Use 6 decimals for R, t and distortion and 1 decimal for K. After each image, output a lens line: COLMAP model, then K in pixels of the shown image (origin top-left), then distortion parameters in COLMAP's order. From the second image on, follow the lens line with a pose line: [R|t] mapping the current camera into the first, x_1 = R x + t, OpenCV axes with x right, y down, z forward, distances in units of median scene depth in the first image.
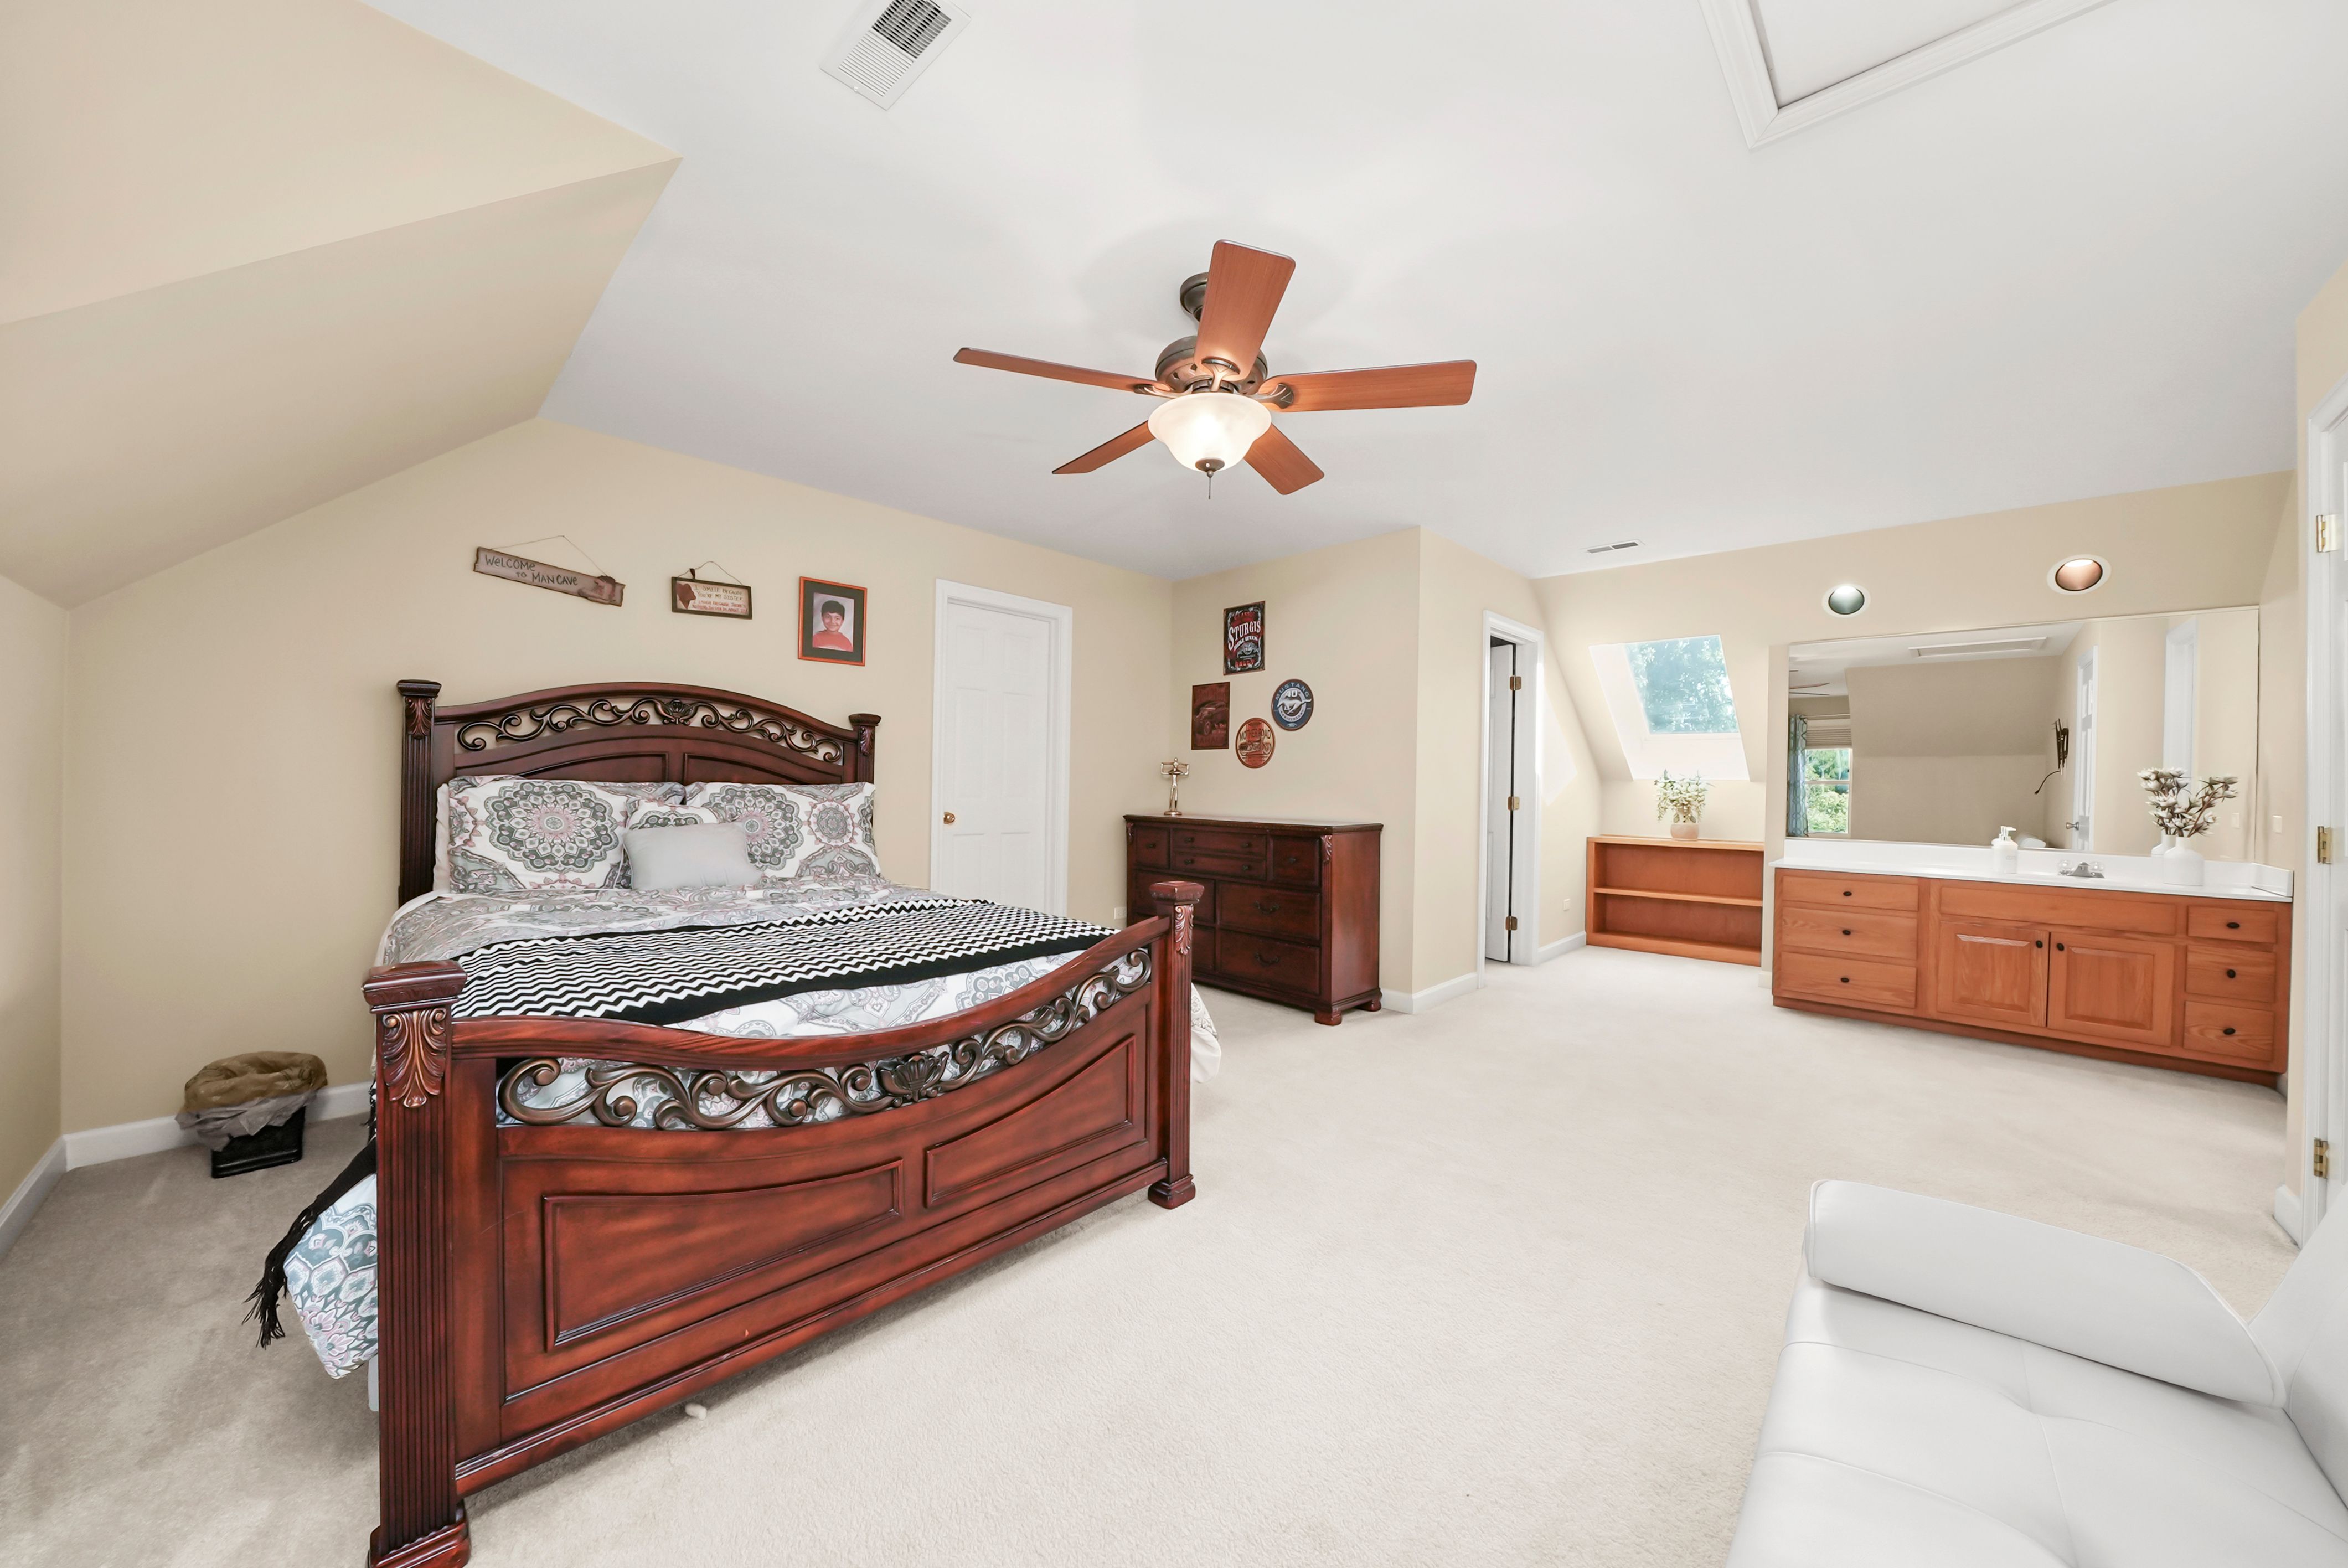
lens RADIAL K [[835.2, 0, 1171.2], [0, 835.2, 784.4], [0, 0, 1]] dist [-0.007902, -0.000201]
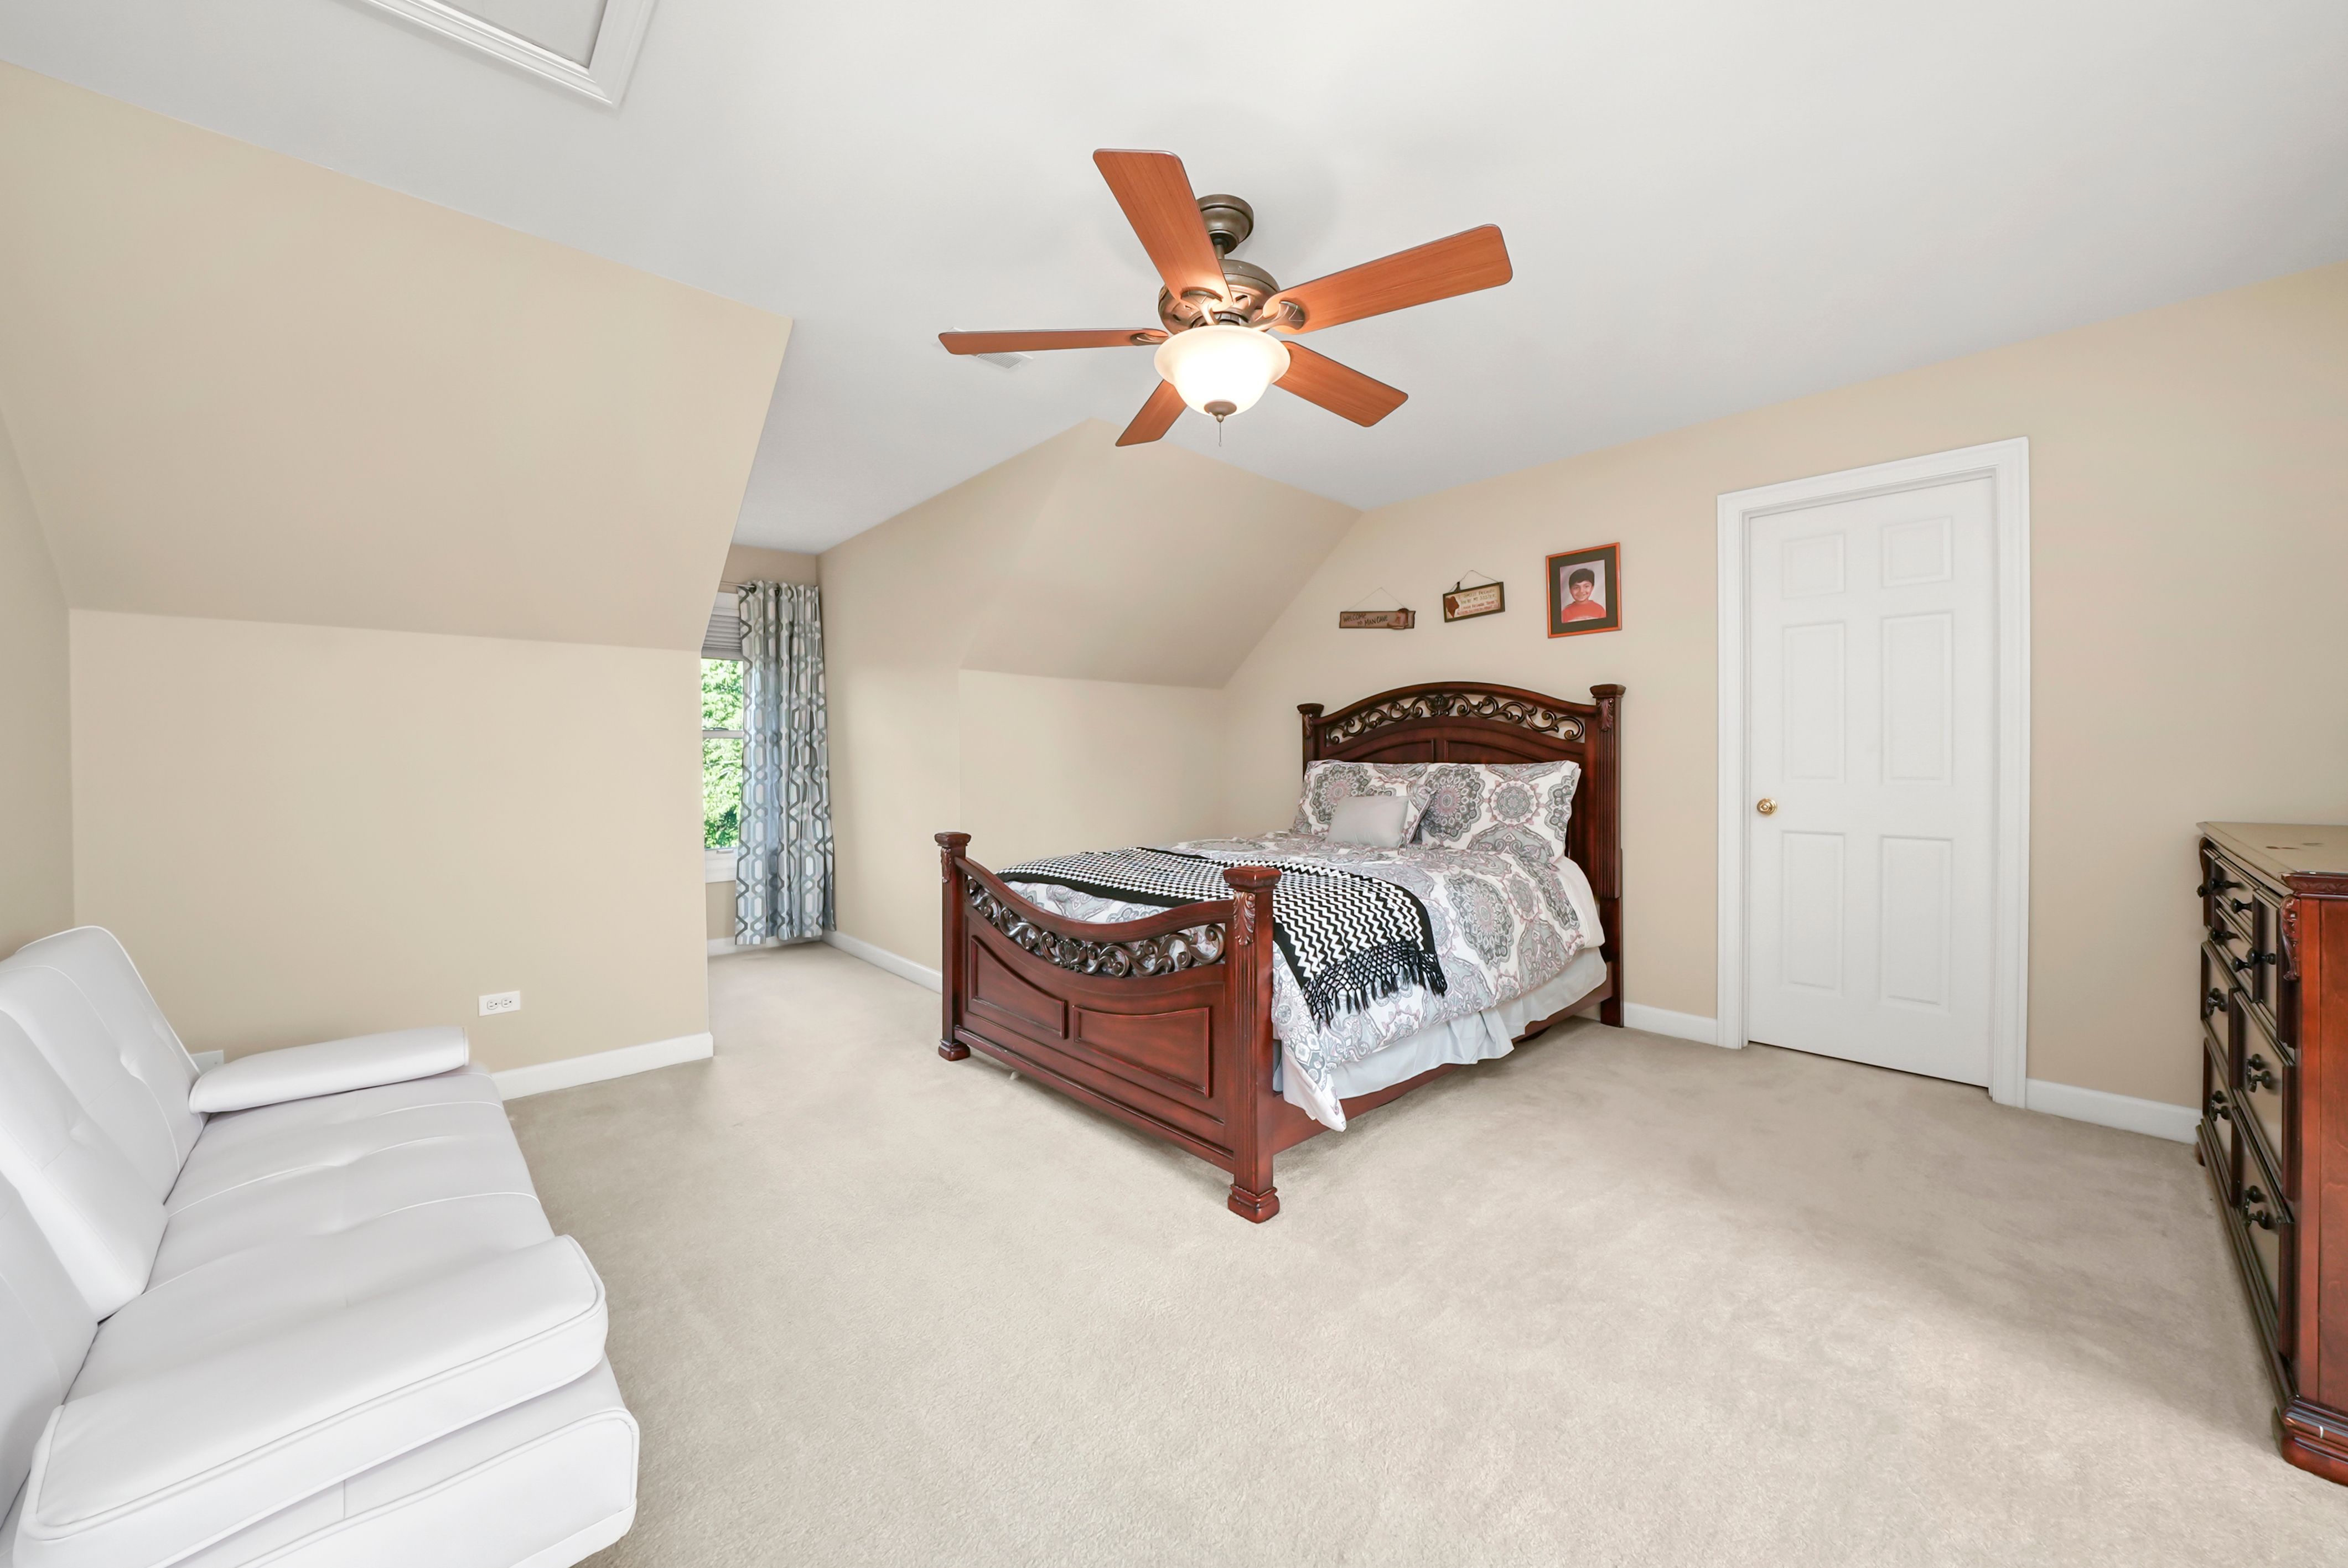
lens RADIAL K [[835.1, 0, 1170.7], [0, 835.1, 770.5], [0, 0, 1]] dist [-0.007902, -0.000201]
pose [[-0.044307, -0.001821, -0.999016, 0.624983], [0.002189, 0.999996, -0.001920, 0.009743], [0.999016, -0.002272, -0.044303, 0.646248]]
